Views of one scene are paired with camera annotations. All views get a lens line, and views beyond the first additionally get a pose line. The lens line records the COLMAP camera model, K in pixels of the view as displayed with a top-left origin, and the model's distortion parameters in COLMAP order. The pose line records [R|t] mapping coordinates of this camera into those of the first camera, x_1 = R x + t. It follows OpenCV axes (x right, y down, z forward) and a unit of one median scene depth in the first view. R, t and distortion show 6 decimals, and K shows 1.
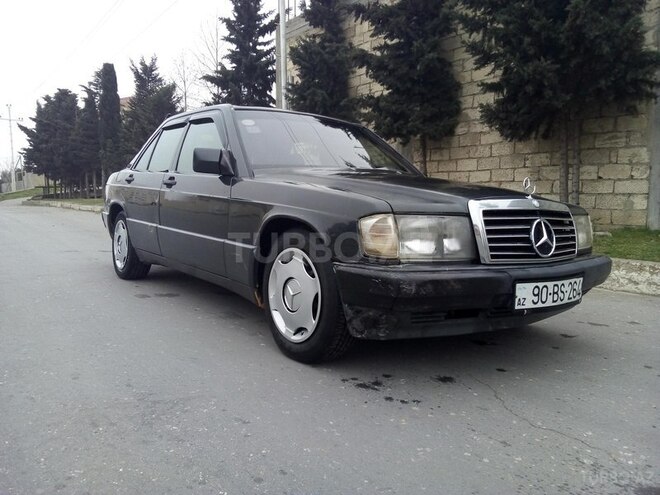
lens RADIAL K [[516.6, 0, 330.0], [0, 516.6, 247.5], [0, 0, 1]] dist [0.059255, -0.063878]
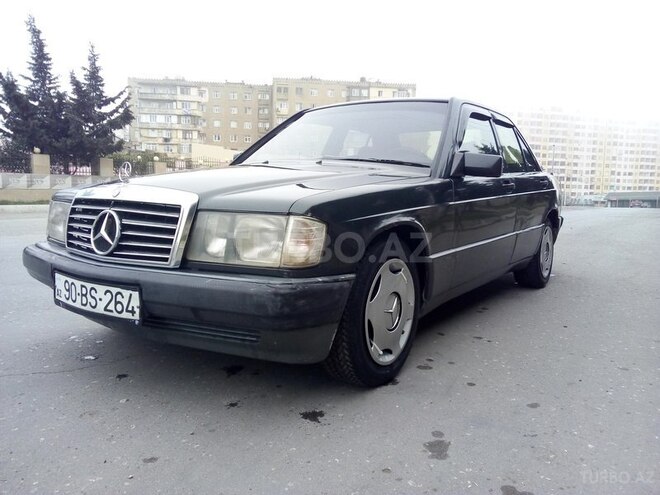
lens RADIAL K [[516.6, 0, 330.0], [0, 516.6, 247.5], [0, 0, 1]] dist [0.059255, -0.063878]
pose [[0.318573, 0.085169, -0.944064, 1.366971], [-0.096873, 0.993666, 0.056954, -0.079691], [0.942935, 0.073310, 0.324805, 1.094444]]
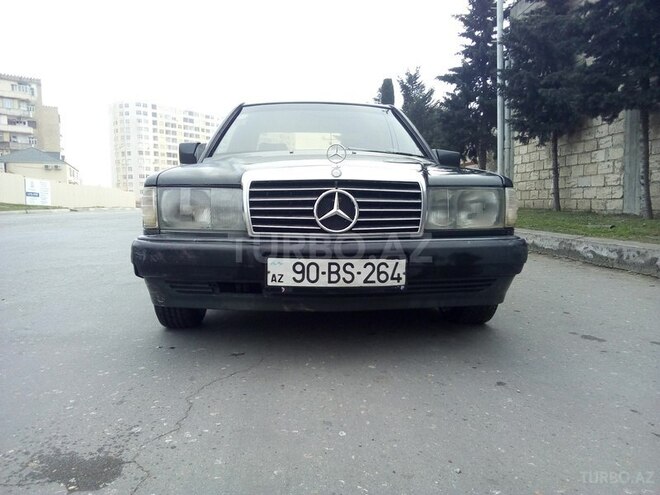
lens RADIAL K [[516.6, 0, 330.0], [0, 516.6, 247.5], [0, 0, 1]] dist [0.059255, -0.063878]
pose [[0.835957, 0.021520, -0.548374, 0.901996], [-0.024792, 0.999692, 0.001437, 0.043734], [0.548235, 0.012394, 0.836232, 0.266331]]
